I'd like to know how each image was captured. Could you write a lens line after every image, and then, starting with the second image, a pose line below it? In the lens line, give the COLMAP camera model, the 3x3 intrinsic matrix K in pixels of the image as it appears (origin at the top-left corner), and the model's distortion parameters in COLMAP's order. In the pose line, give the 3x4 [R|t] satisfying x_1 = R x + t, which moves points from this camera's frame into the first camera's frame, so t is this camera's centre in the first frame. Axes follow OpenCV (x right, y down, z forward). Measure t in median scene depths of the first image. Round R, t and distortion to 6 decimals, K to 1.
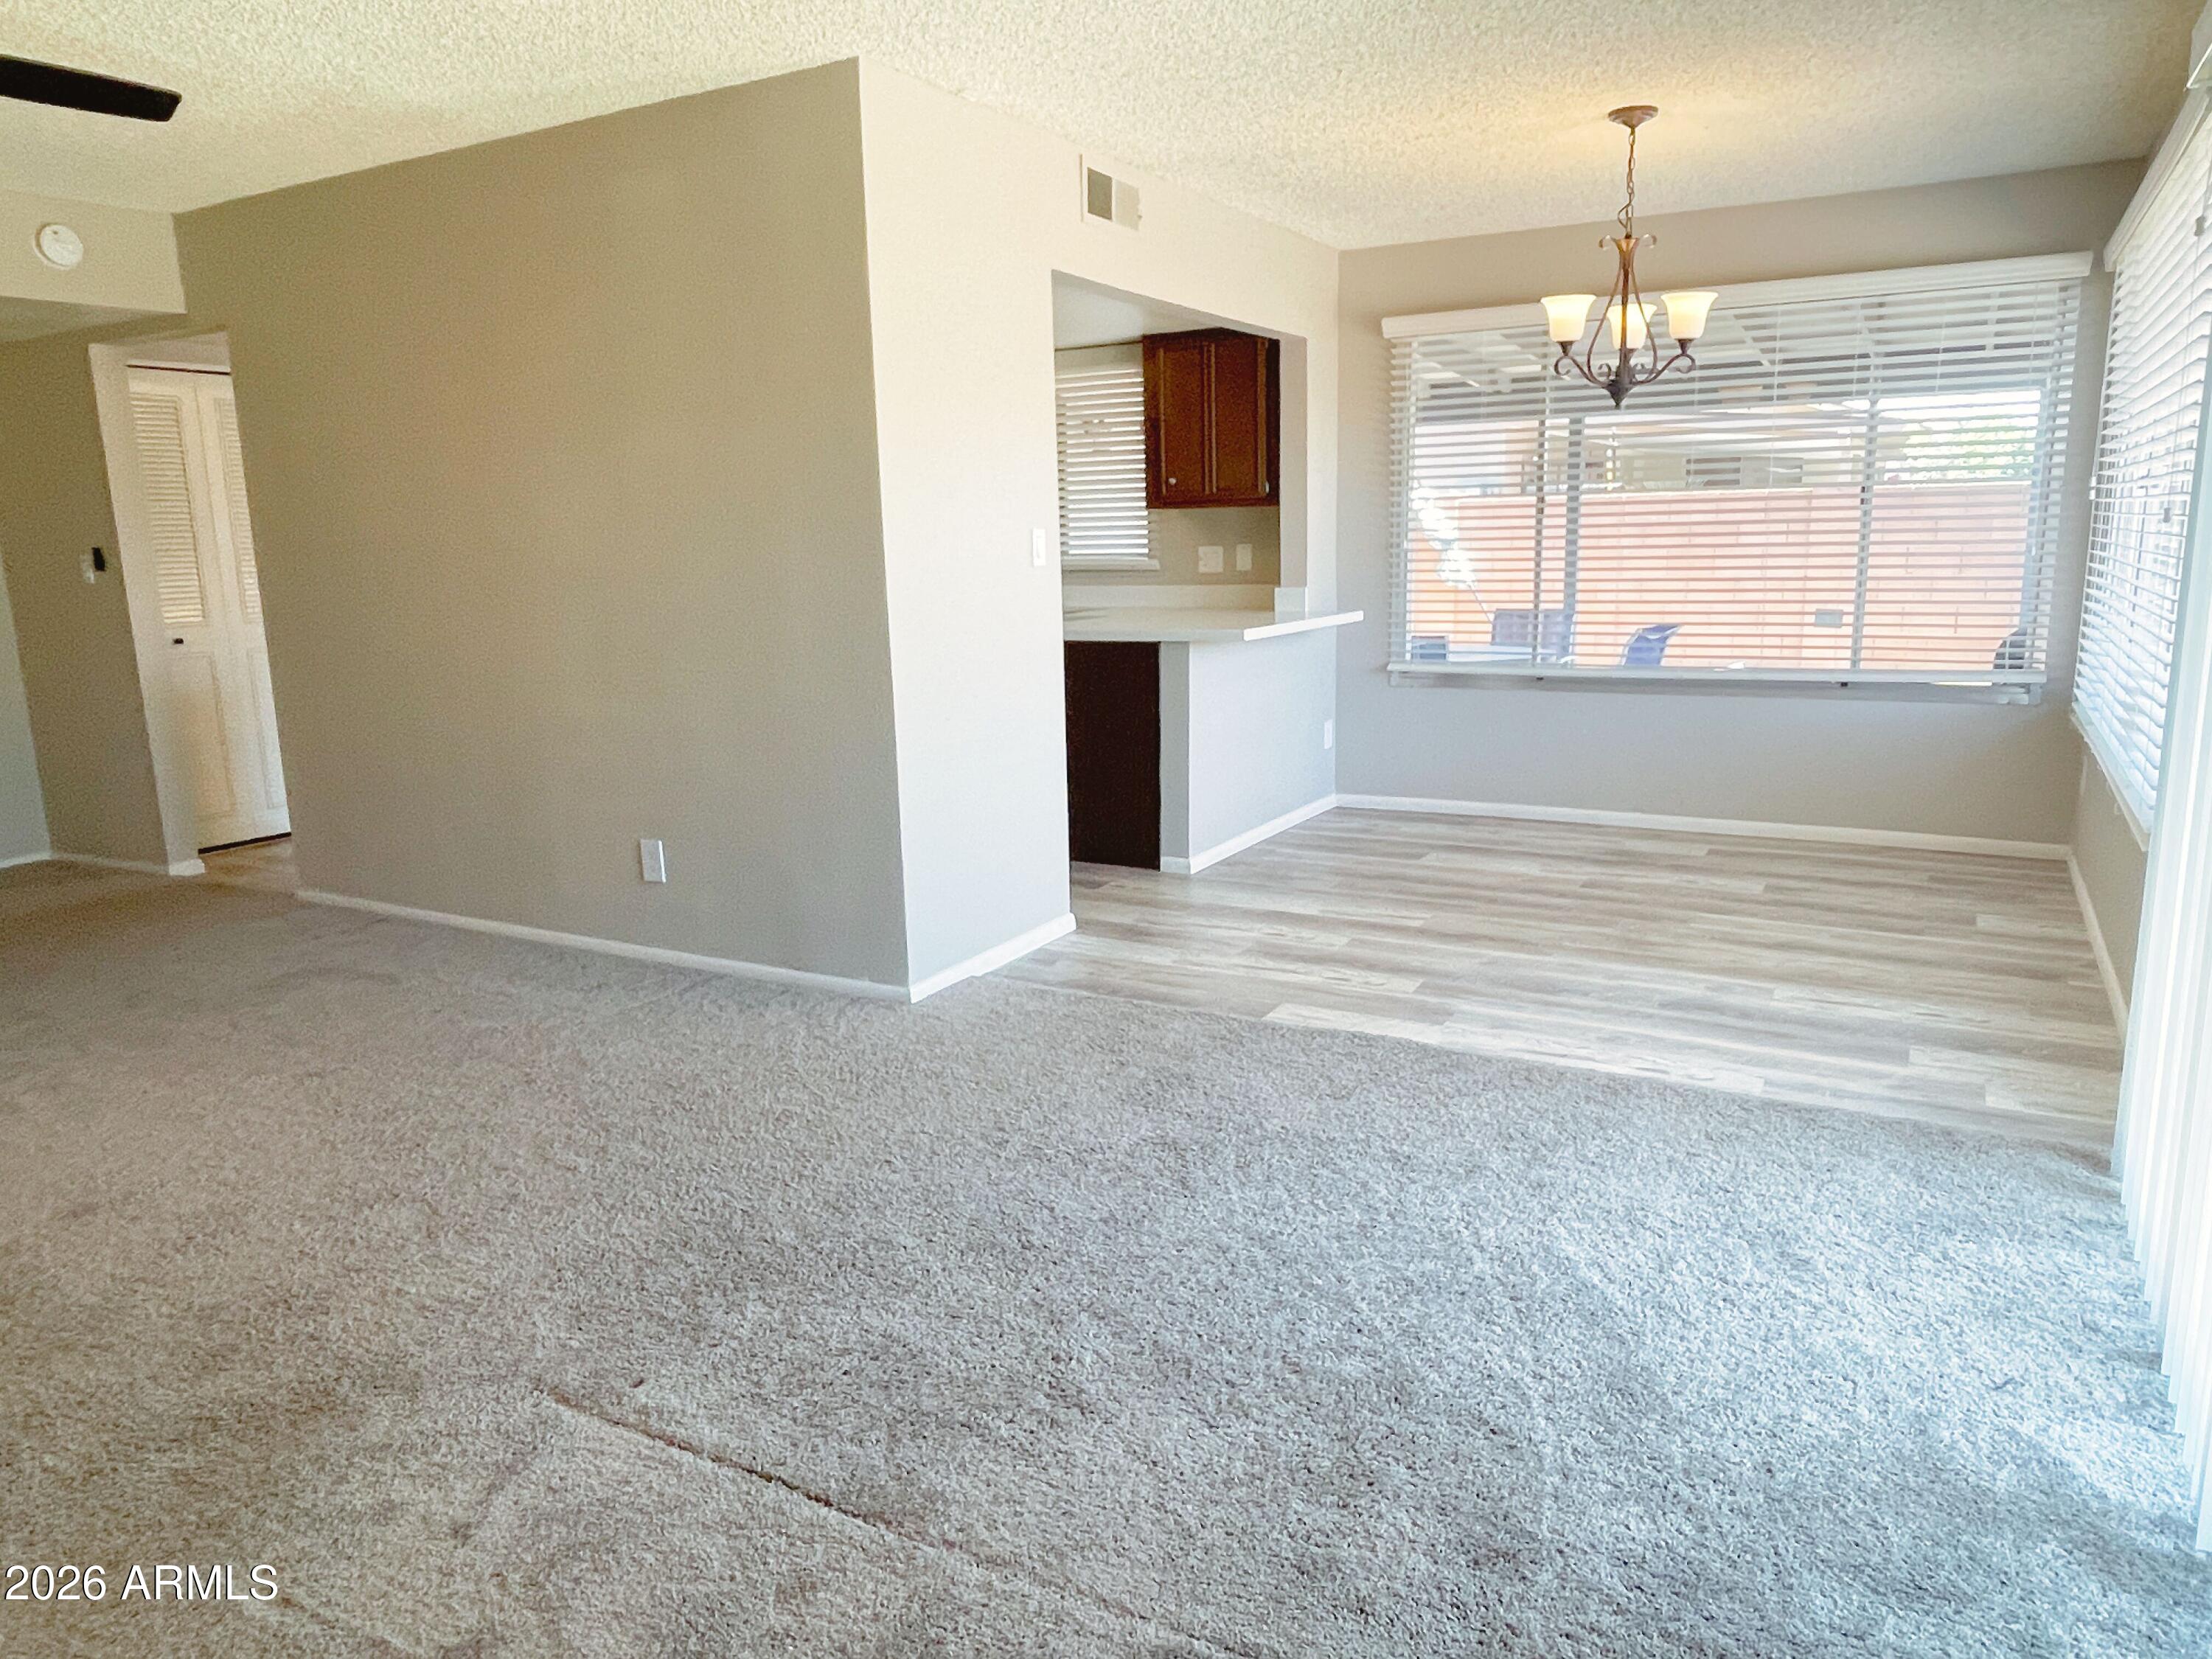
lens RADIAL K [[1454.0, 0, 1106.0], [0, 1454.0, 829.5], [0, 0, 1]] dist [0.032977, -0.064684]
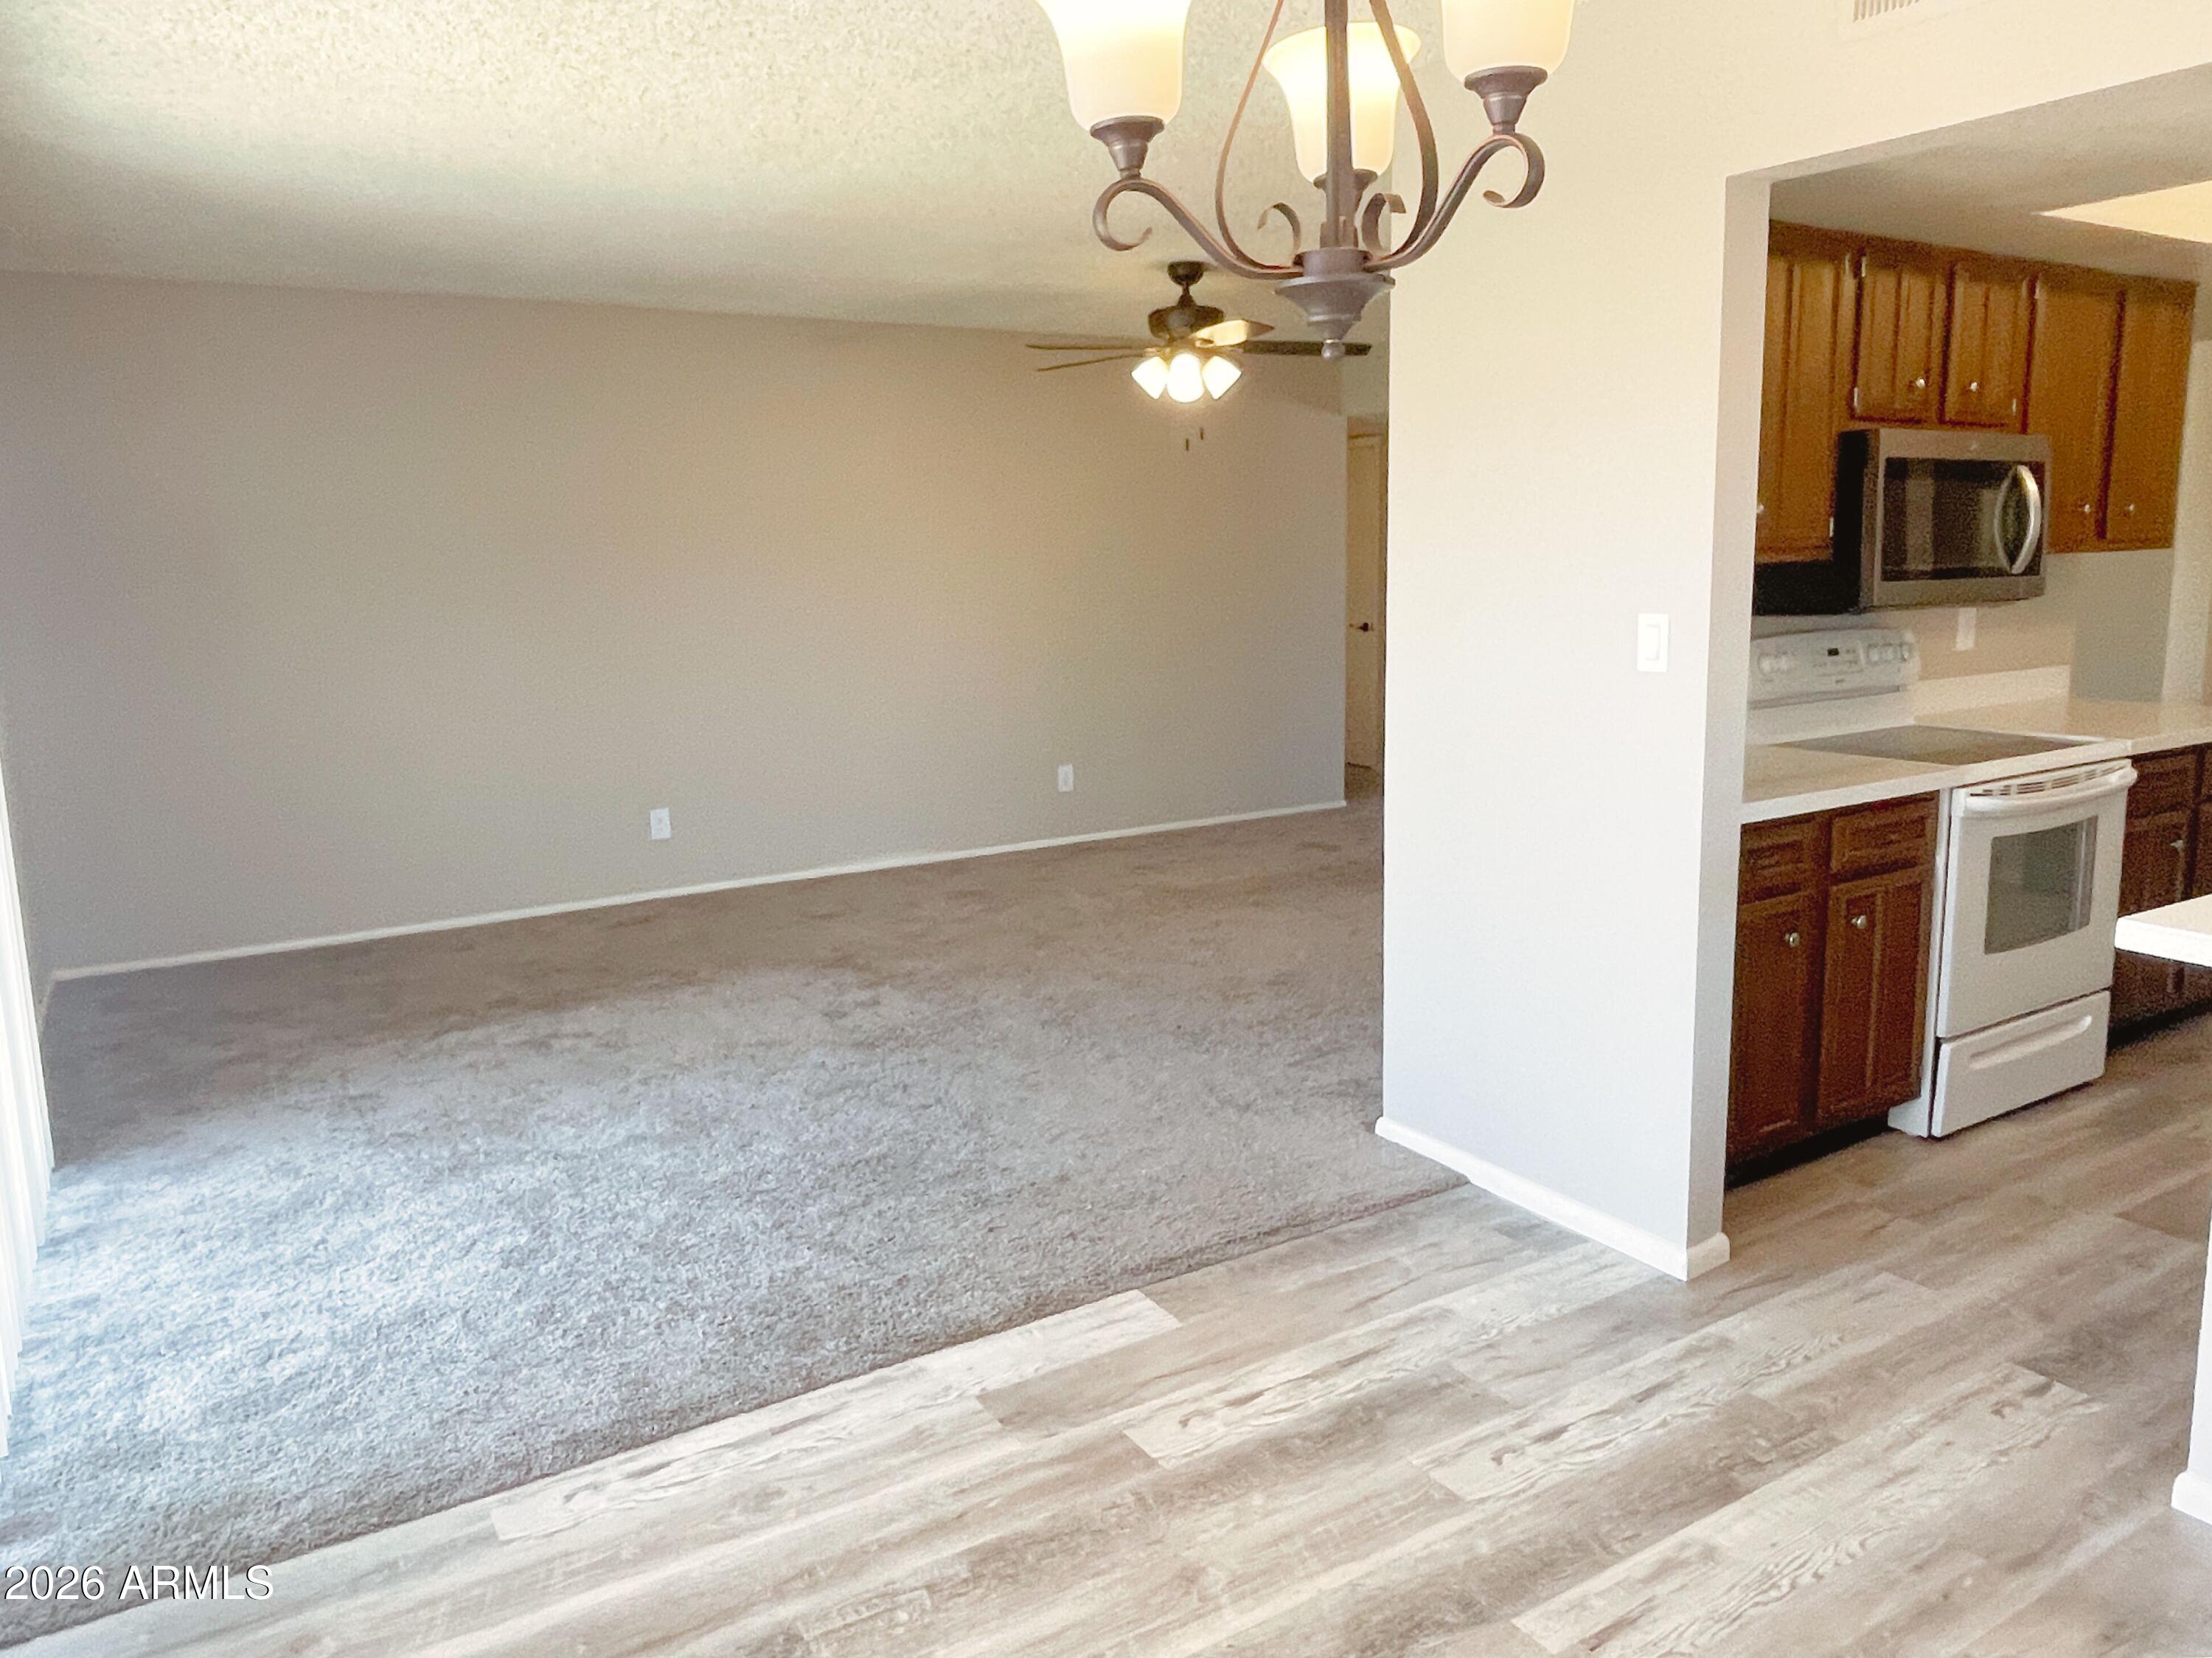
lens RADIAL K [[1616.1, 0, 1227.8], [0, 1616.1, 789.5], [0, 0, 1]] dist [0.028411, -0.001016]
pose [[-0.441648, 0.175974, -0.879762, 1.000118], [-0.153723, 0.951233, 0.267441, -0.448192], [0.883921, 0.253354, -0.393059, 1.670998]]
